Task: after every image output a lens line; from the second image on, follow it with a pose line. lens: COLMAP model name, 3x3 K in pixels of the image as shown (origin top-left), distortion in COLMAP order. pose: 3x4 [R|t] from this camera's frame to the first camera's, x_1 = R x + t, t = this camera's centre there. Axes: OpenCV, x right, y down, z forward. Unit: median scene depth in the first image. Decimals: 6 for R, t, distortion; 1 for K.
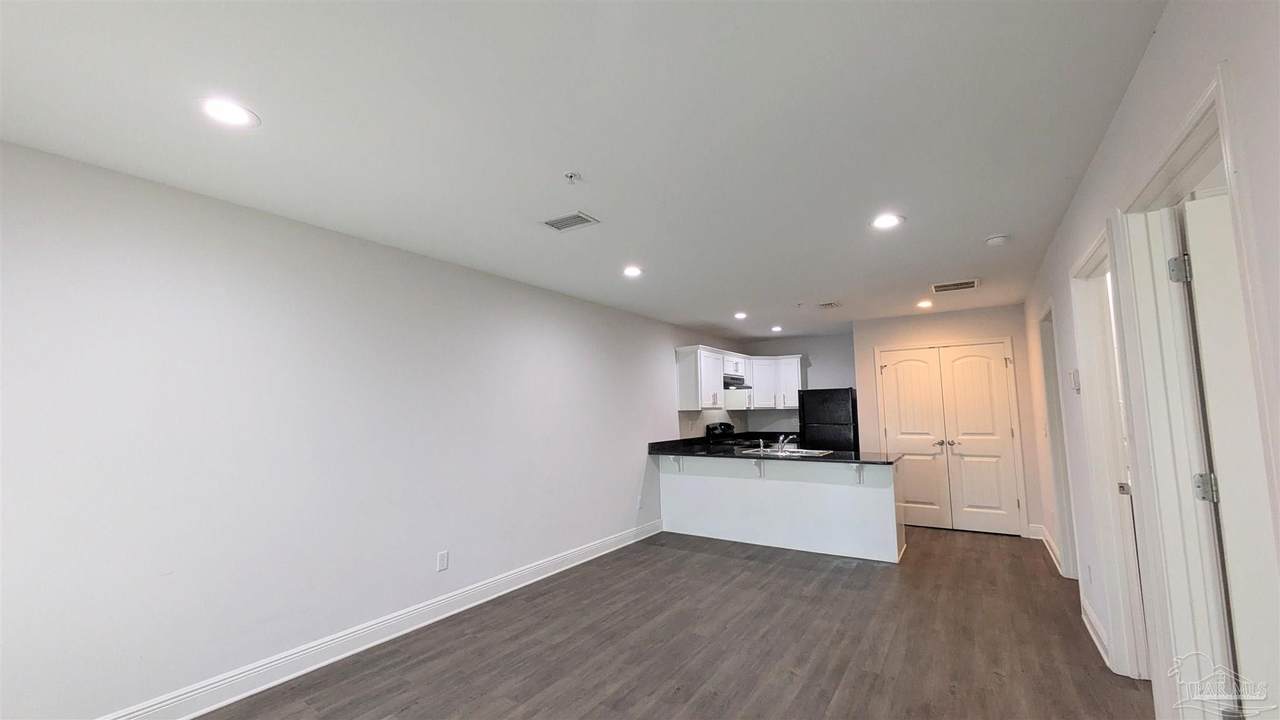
lens RADIAL K [[500.9, 0, 643.1], [0, 500.9, 362.5], [0, 0, 1]] dist [0.001830, 0.000238]
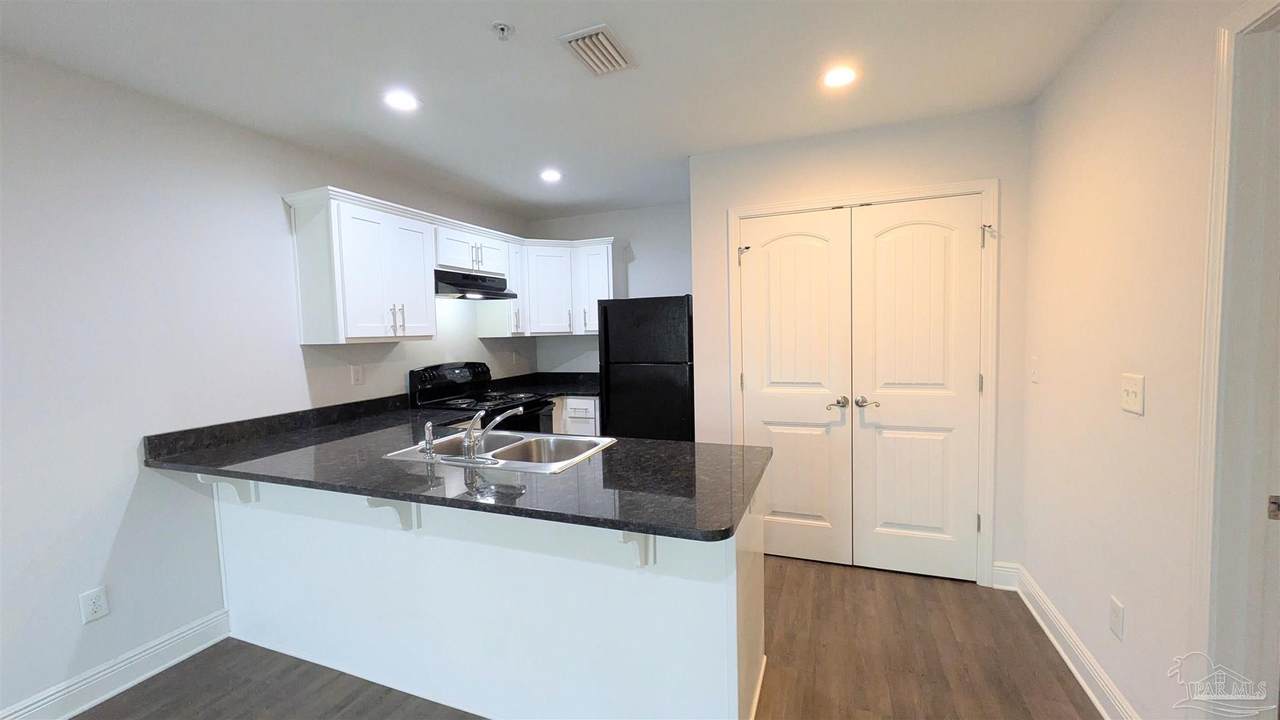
lens RADIAL K [[500.9, 0, 638.7], [0, 500.9, 358.4], [0, 0, 1]] dist [0.001830, 0.000238]
pose [[0.978680, -0.021980, 0.204210, 0.281596], [-0.009338, 0.988468, 0.151142, 0.041156], [-0.205177, -0.149826, 0.967189, 0.541133]]
